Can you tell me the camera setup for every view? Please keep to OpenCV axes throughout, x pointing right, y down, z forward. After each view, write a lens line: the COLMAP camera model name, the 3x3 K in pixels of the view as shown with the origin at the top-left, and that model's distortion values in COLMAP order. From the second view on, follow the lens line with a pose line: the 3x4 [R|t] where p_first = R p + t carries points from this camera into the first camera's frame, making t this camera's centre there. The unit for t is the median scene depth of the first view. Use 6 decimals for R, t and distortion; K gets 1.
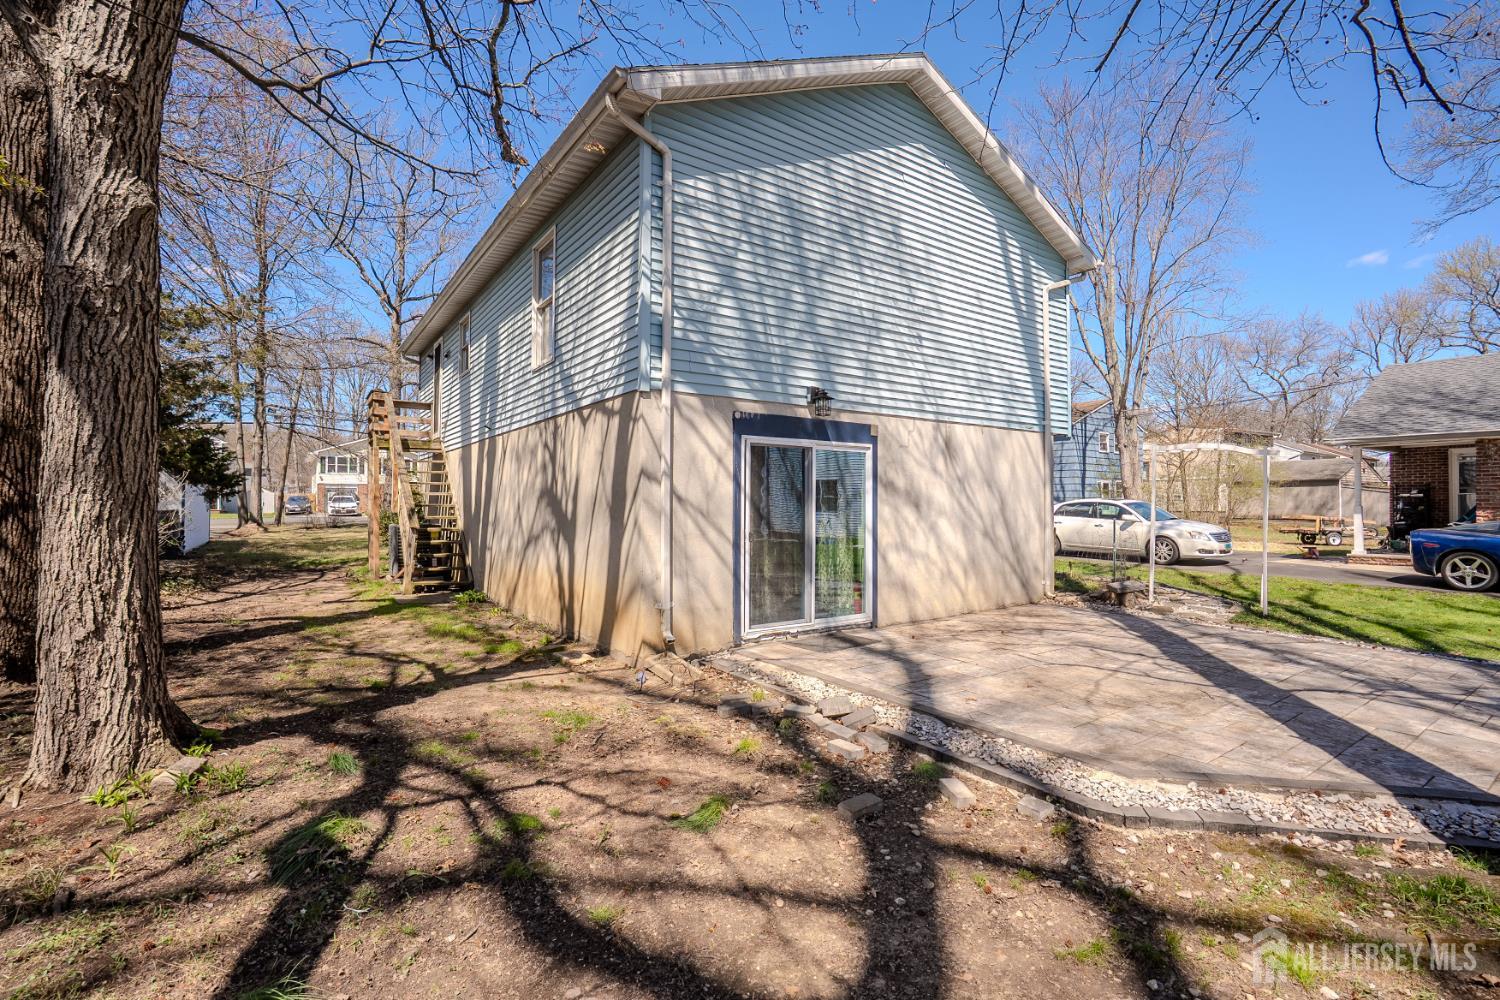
lens RADIAL K [[690.0, 0, 749.3], [0, 690.0, 501.1], [0, 0, 1]] dist [-0.058842, 0.020942]
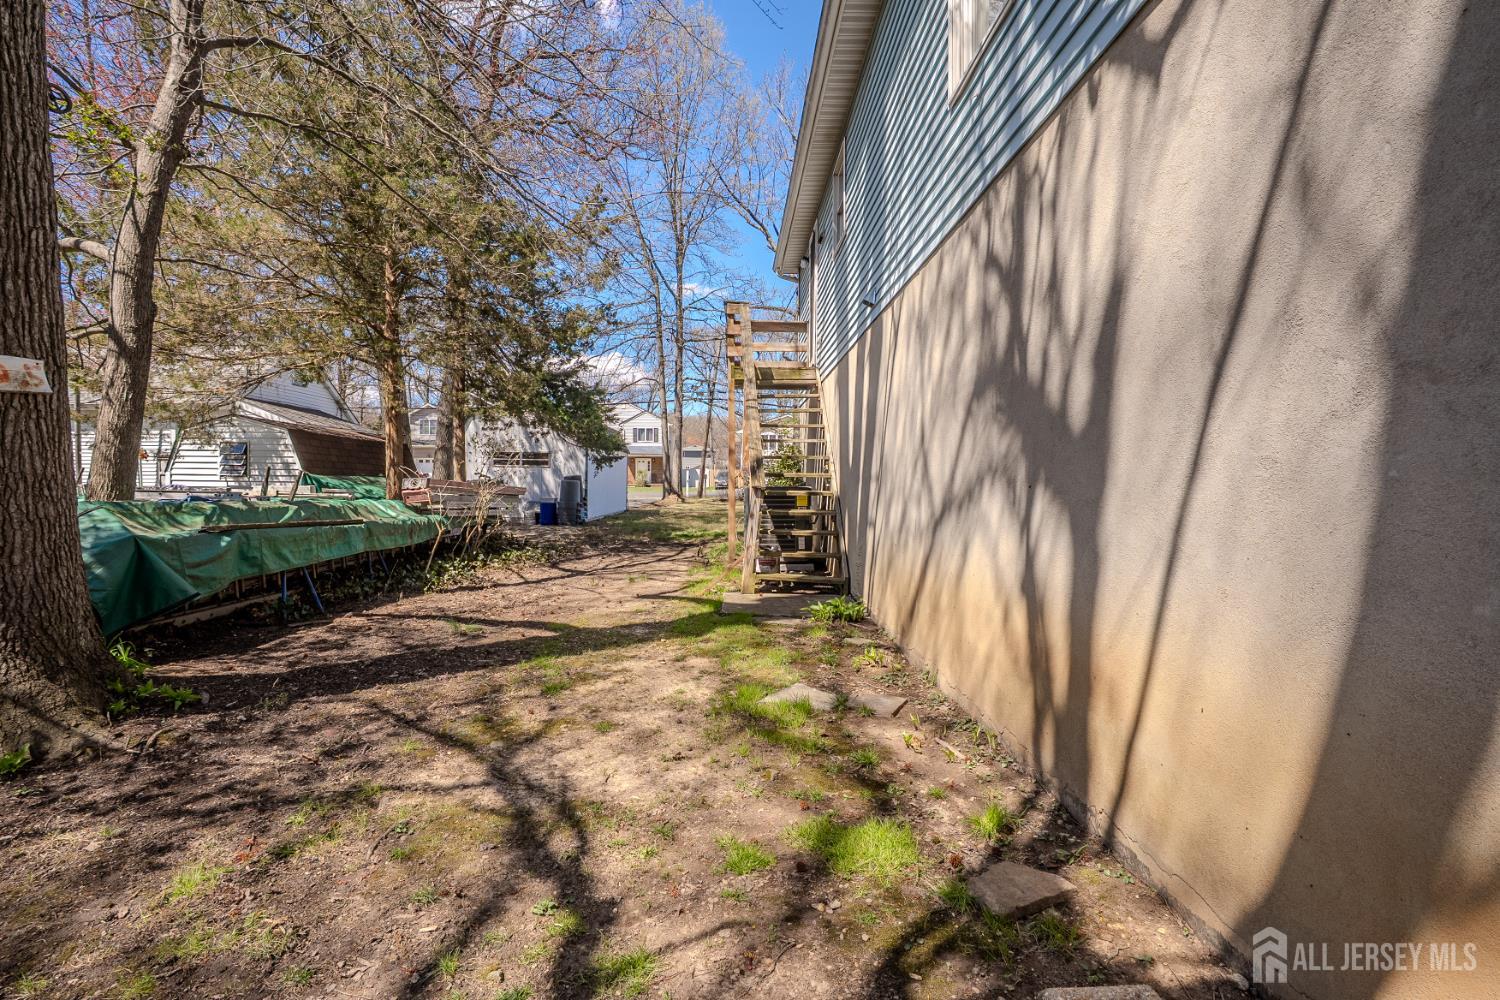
lens RADIAL K [[690.0, 0, 753.5], [0, 690.0, 500.3], [0, 0, 1]] dist [-0.058842, 0.020942]
pose [[0.838732, 0.017348, -0.544268, -0.159102], [-0.003492, 0.999643, 0.026482, 0.035439], [0.544533, -0.020311, 0.838494, 0.487537]]
